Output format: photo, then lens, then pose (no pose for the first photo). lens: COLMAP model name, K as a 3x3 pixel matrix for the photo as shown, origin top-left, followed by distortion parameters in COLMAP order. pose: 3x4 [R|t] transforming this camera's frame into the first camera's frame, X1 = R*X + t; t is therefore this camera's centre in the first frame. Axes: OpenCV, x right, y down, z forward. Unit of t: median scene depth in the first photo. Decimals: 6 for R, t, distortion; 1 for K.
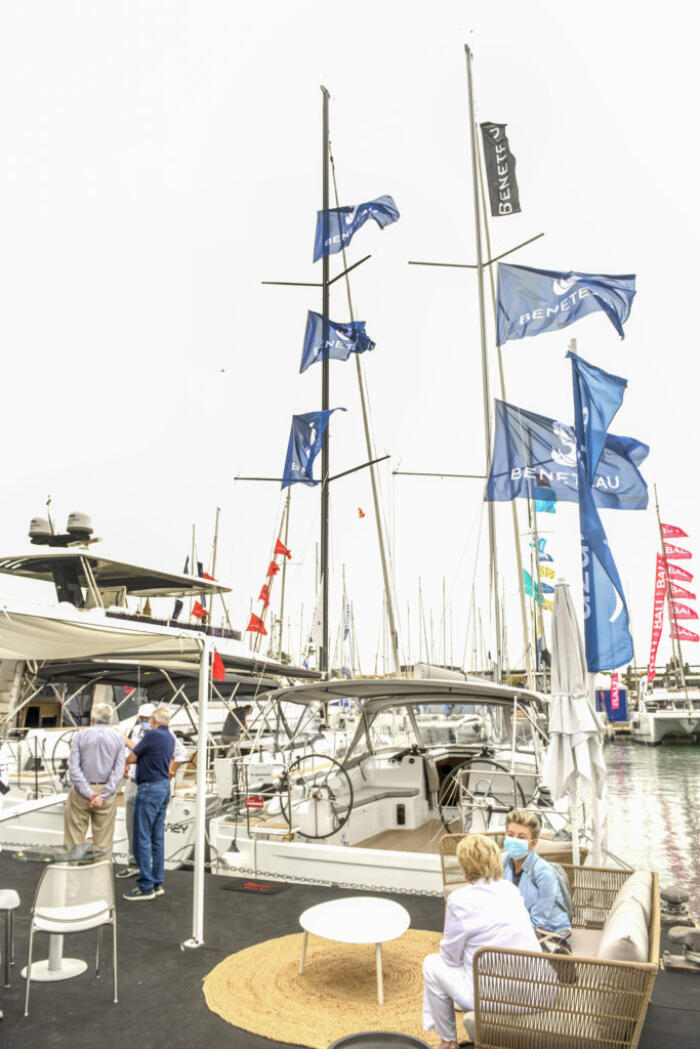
lens RADIAL K [[705.8, 0, 350.0], [0, 705.8, 524.5], [0, 0, 1]] dist [-0.038174, 0.001037]
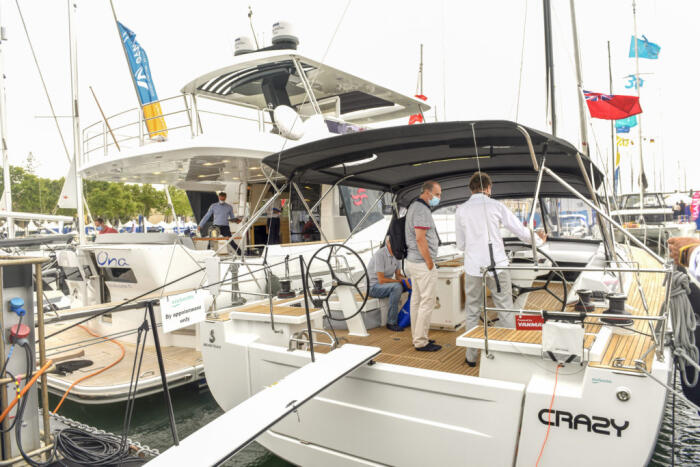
lens RADIAL K [[471.0, 0, 350.0], [0, 471.0, 233.5], [0, 0, 1]] dist [-0.038174, 0.001037]
pose [[0.980075, -0.025042, -0.197042, -0.240492], [0.074870, 0.965425, 0.249700, 0.139788], [0.183976, -0.259477, 0.948063, 0.467142]]
